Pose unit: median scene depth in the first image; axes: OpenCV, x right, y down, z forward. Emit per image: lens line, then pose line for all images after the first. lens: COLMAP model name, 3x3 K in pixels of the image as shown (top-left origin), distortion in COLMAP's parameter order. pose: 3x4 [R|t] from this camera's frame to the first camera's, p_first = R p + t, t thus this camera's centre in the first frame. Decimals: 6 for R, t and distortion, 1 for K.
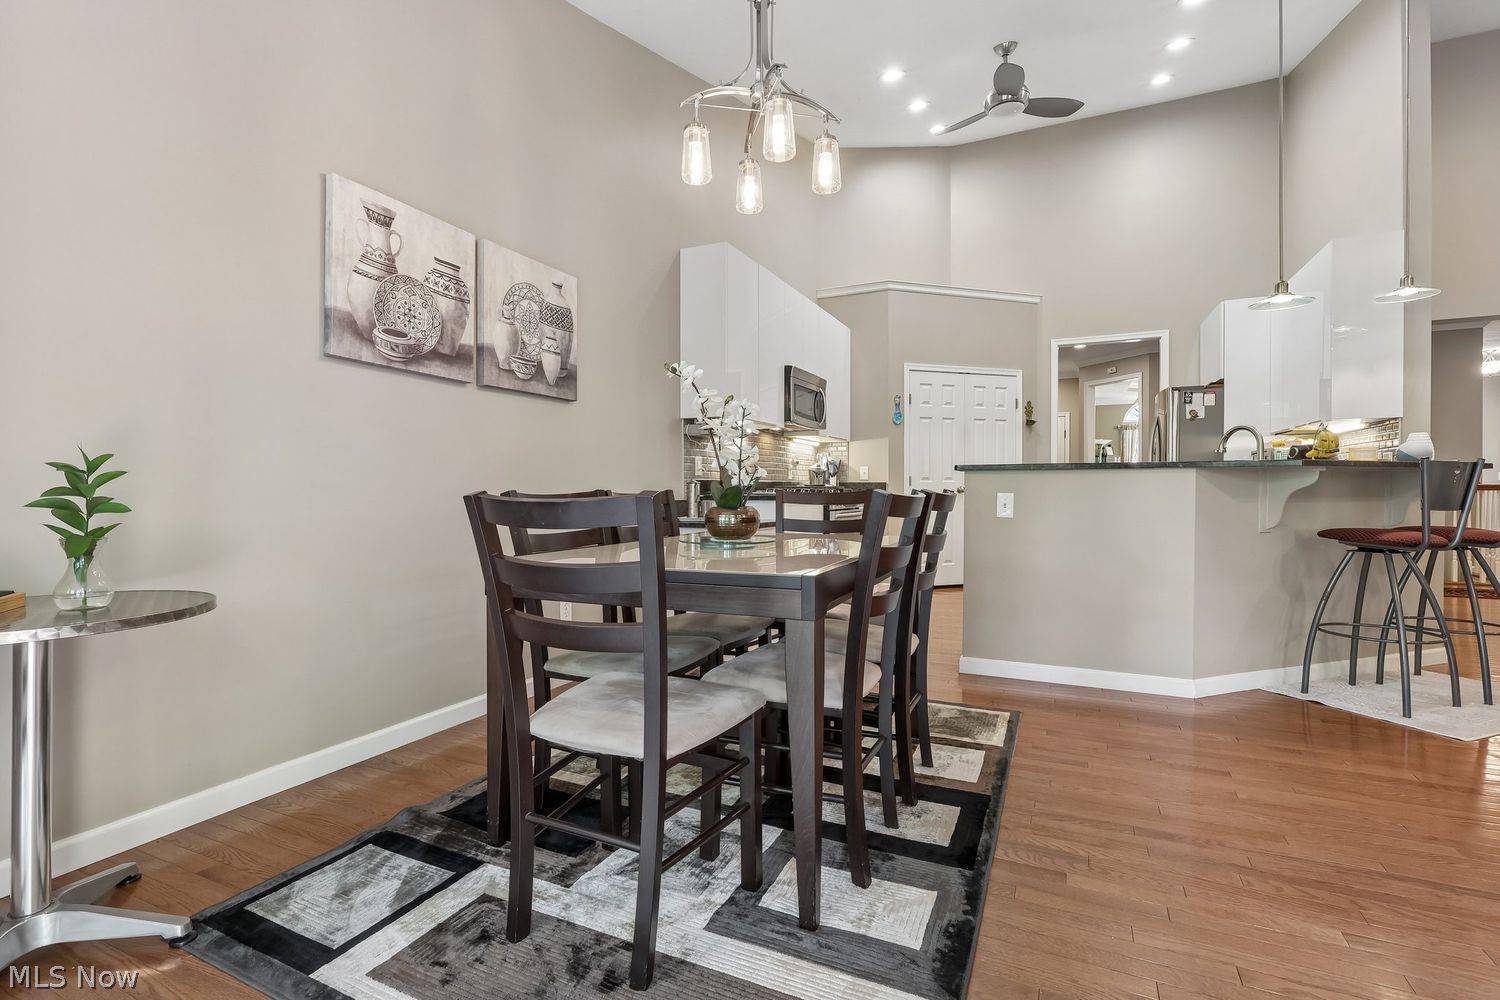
lens RADIAL K [[698.4, 0, 747.0], [0, 698.4, 494.3], [0, 0, 1]] dist [0.000191, 0.000426]
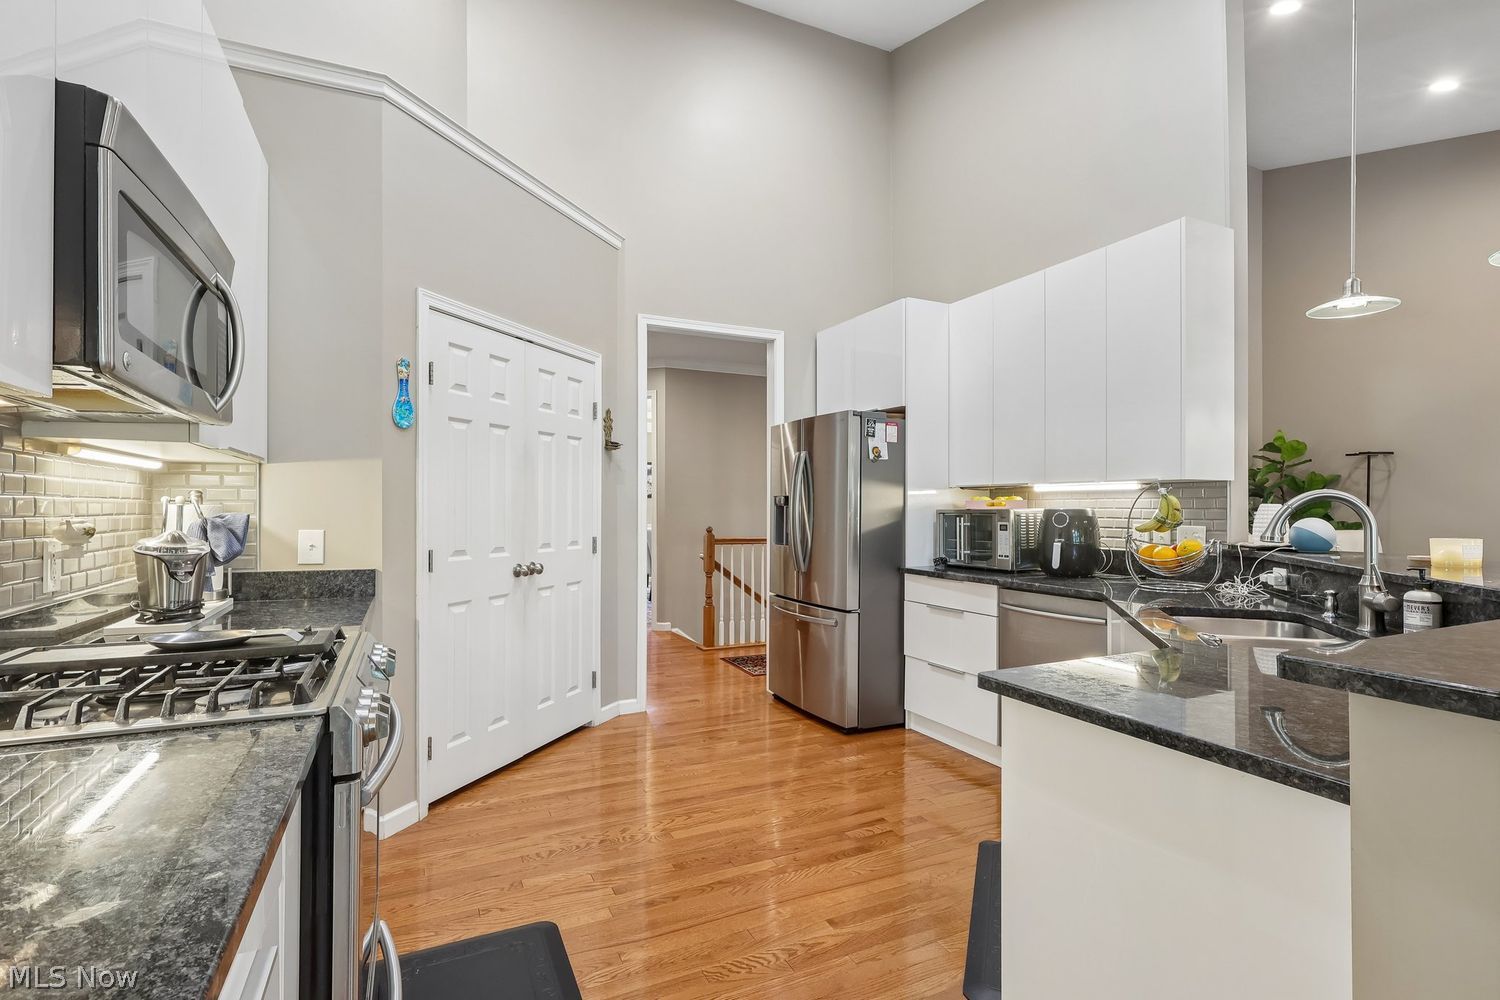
lens RADIAL K [[702.6, 0, 752.6], [0, 702.6, 504.8], [0, 0, 1]] dist [-0.002836, -0.000598]
pose [[0.629340, 0.006087, 0.777106, 0.039861], [0.003705, 0.999934, -0.010833, -0.097313], [-0.777121, 0.009697, 0.629276, 1.138333]]
